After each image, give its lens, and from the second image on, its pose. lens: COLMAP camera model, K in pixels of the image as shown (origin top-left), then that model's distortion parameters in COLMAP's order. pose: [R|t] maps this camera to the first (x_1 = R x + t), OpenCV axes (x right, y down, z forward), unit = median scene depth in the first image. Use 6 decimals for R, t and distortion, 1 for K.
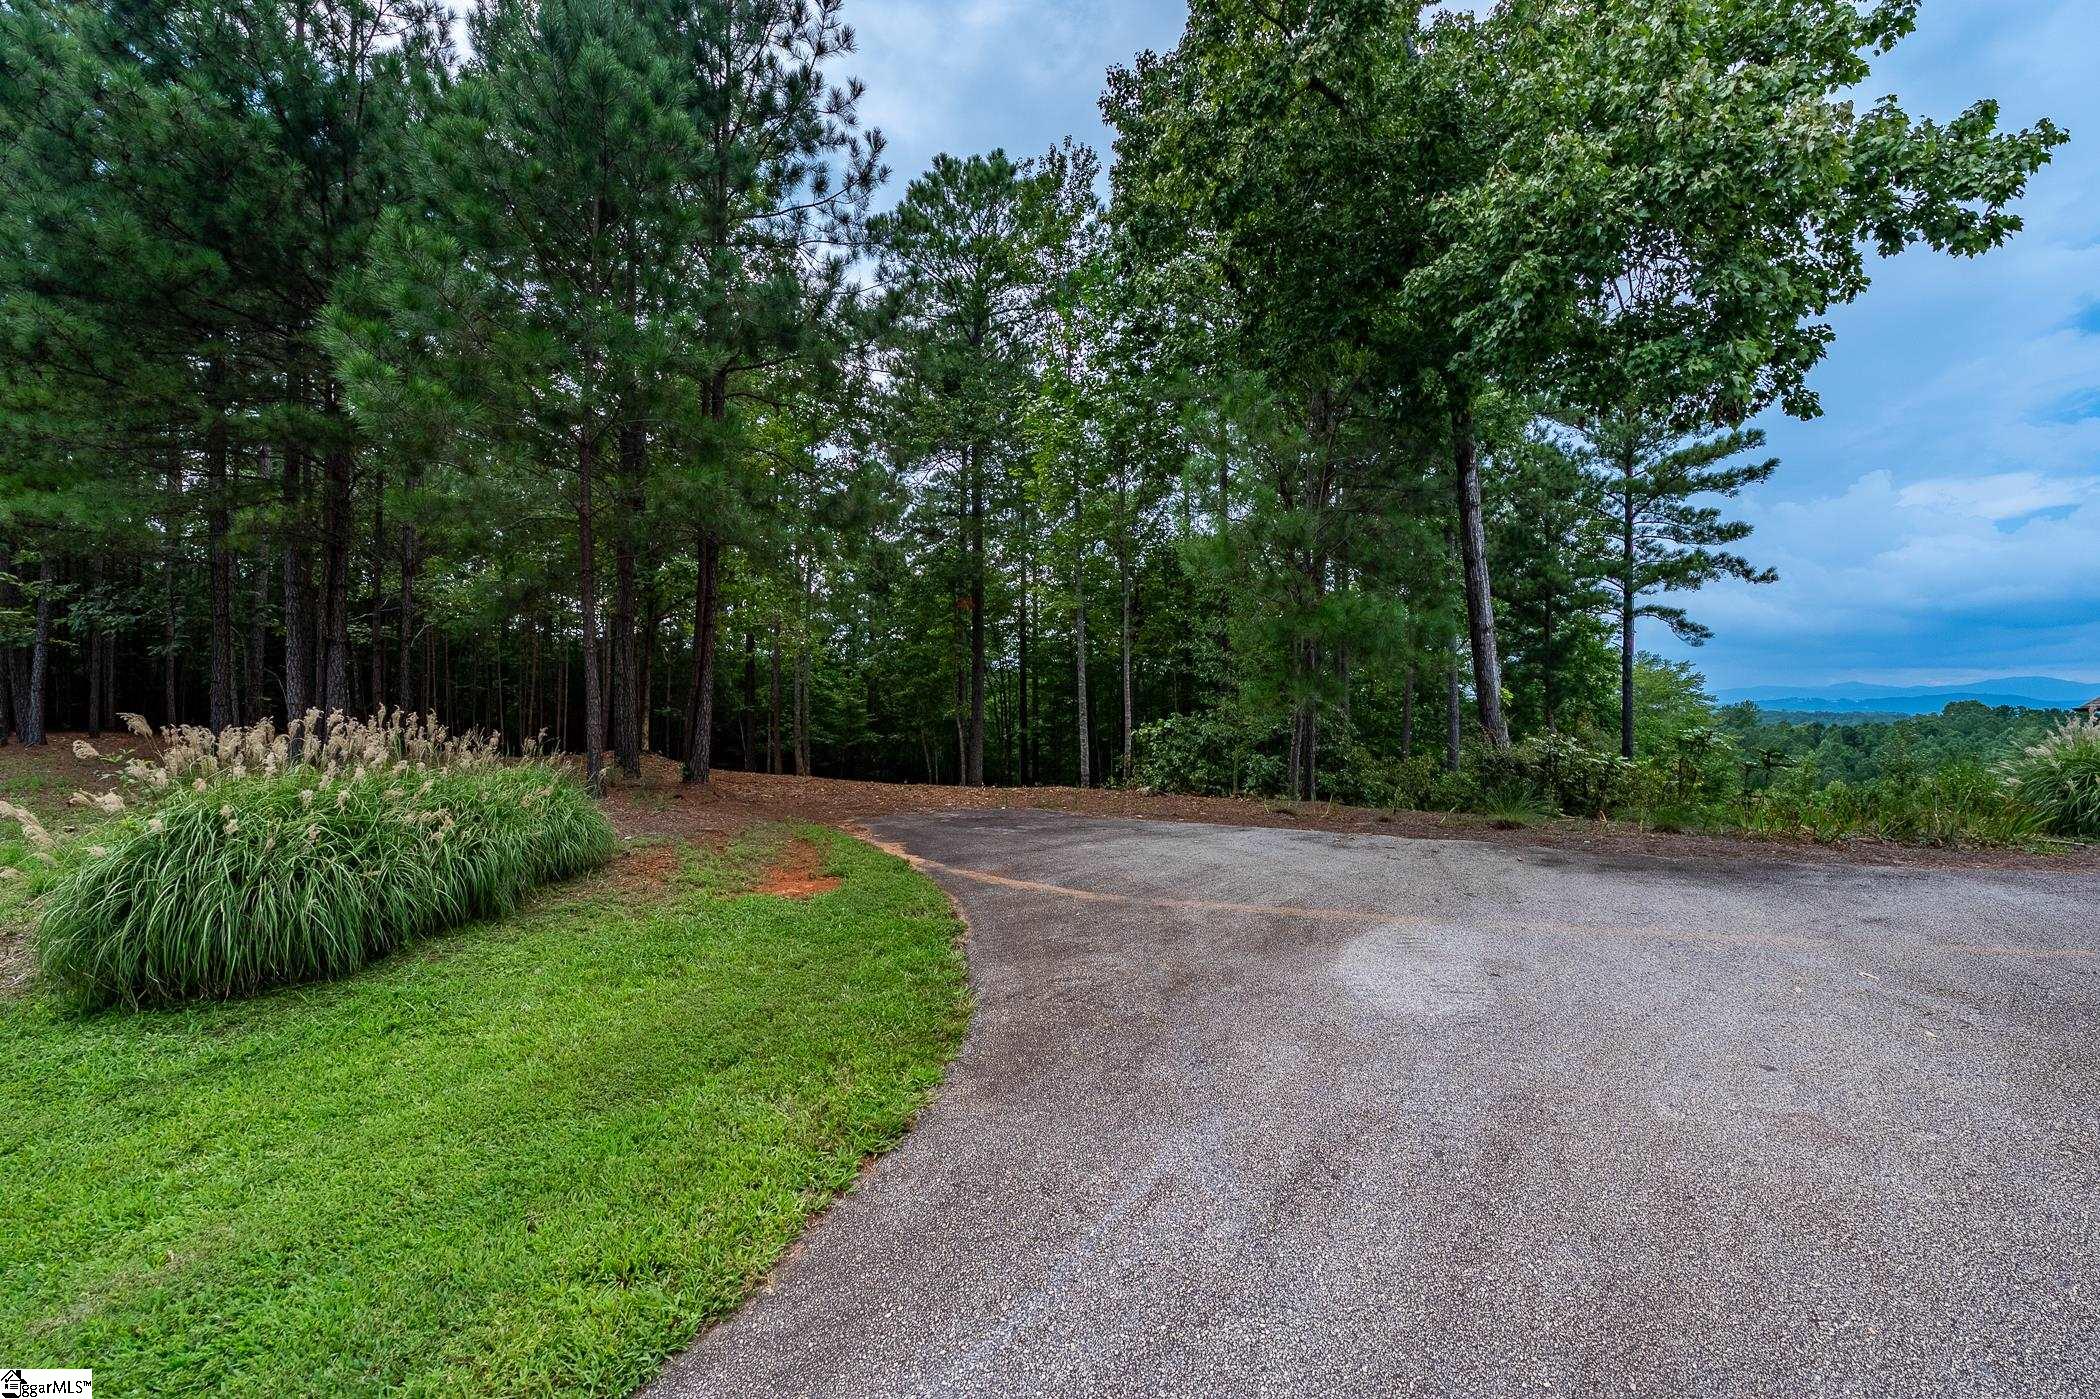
lens RADIAL K [[821.4, 0, 1051.1], [0, 821.4, 695.3], [0, 0, 1]] dist [-0.000848, -0.000037]
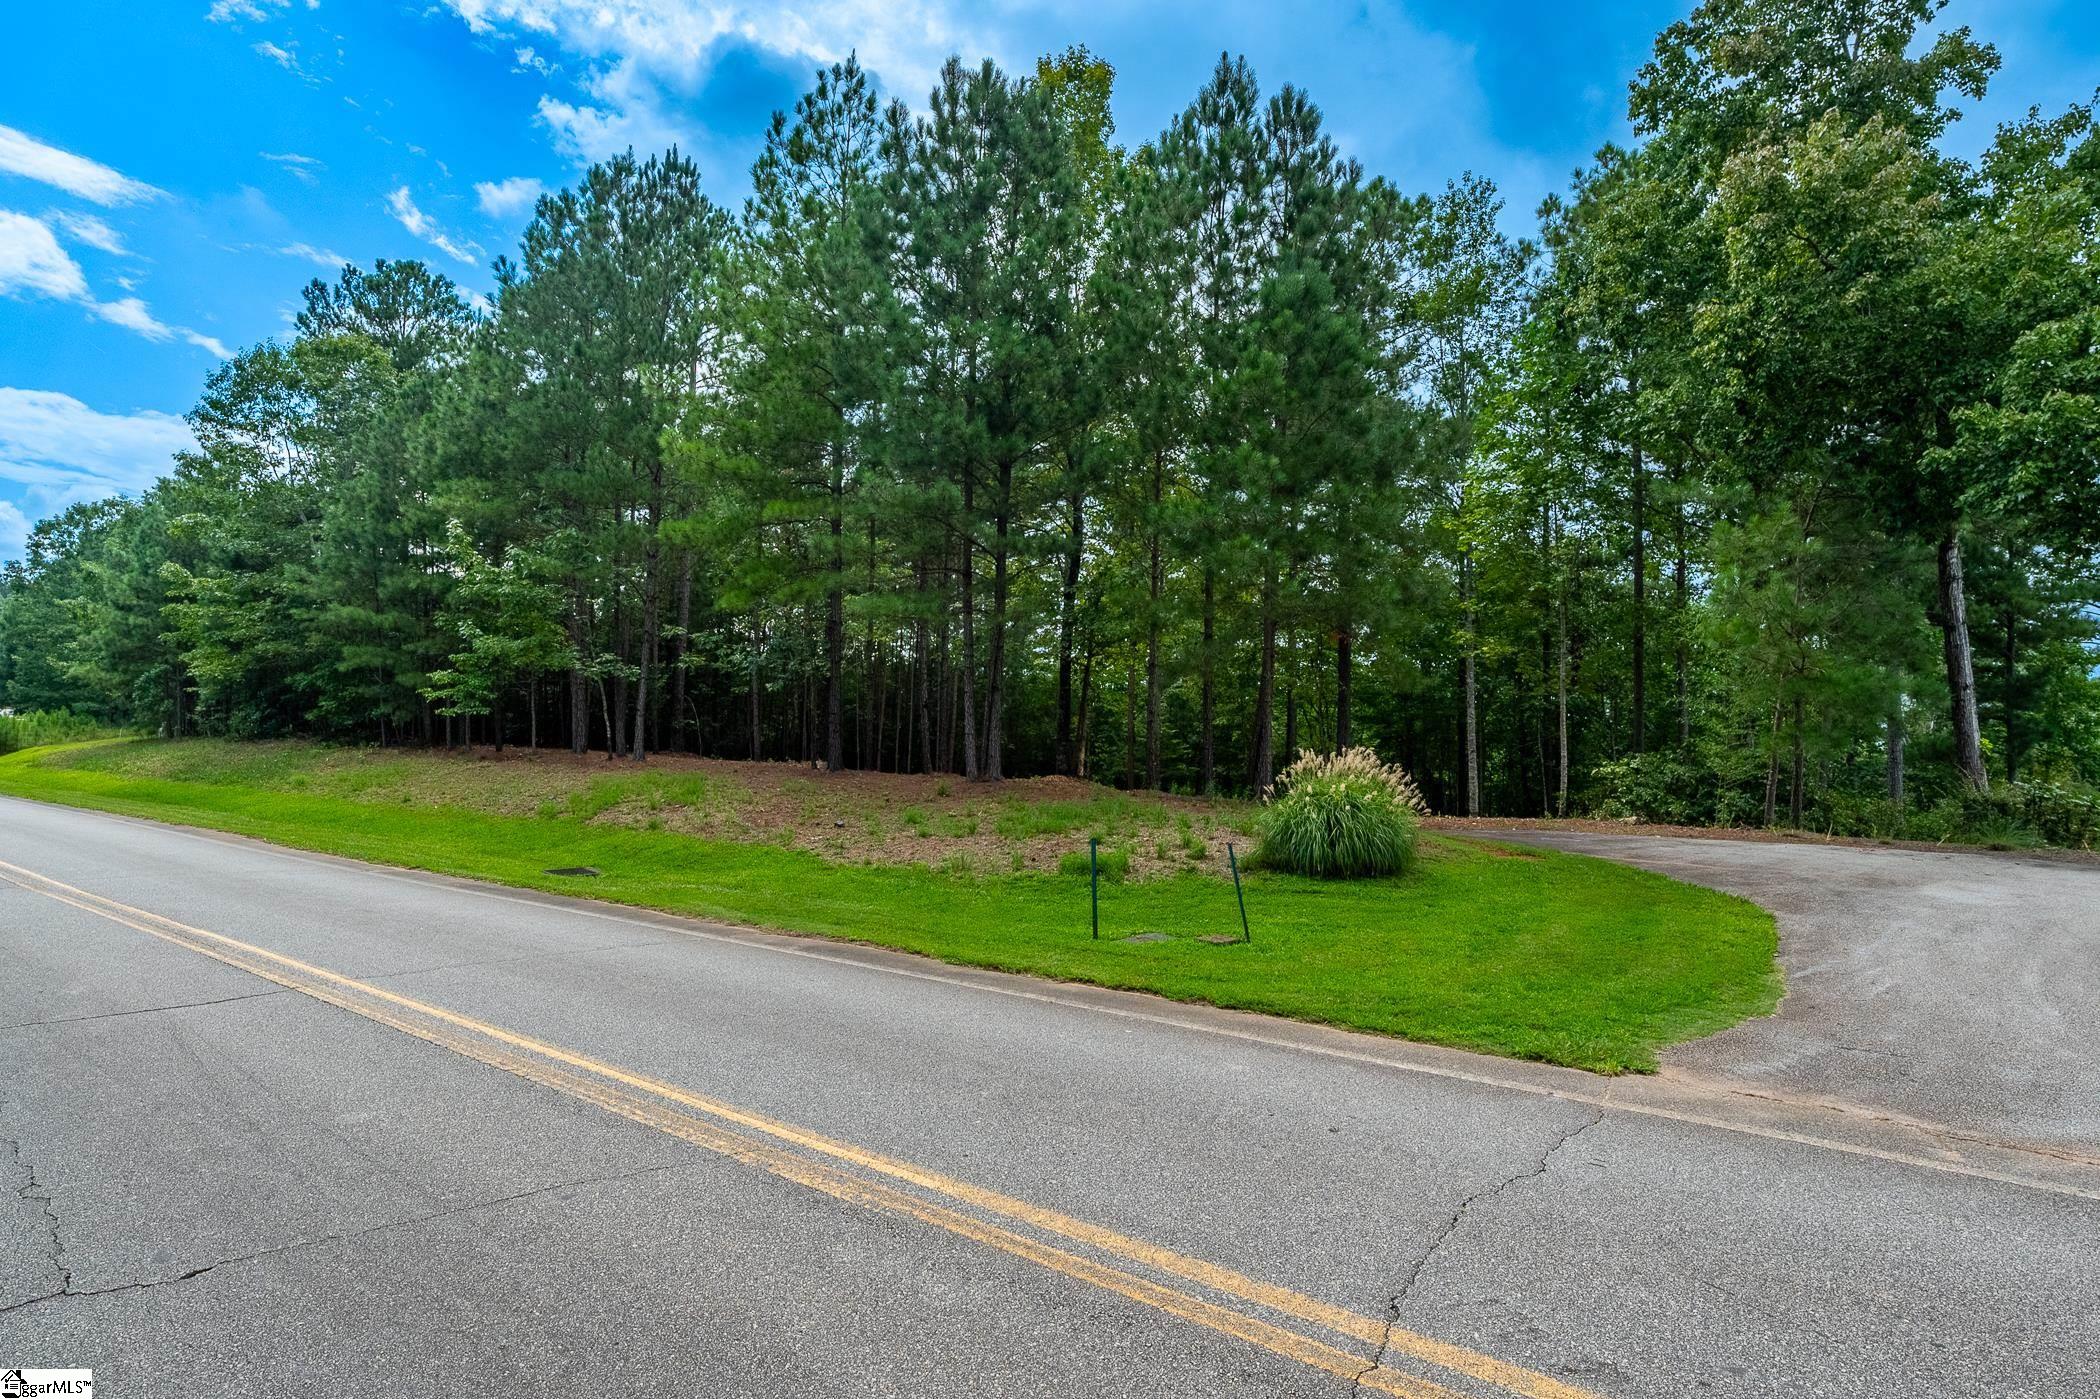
lens RADIAL K [[1065.6, 0, 1053.1], [0, 1065.6, 703.5], [0, 0, 1]] dist [0.001394, 0.000767]
pose [[0.984165, 0.013251, -0.176761, -0.411683], [-0.015886, 0.999783, -0.013498, -0.015595], [0.176544, 0.016093, 0.984161, -0.615127]]
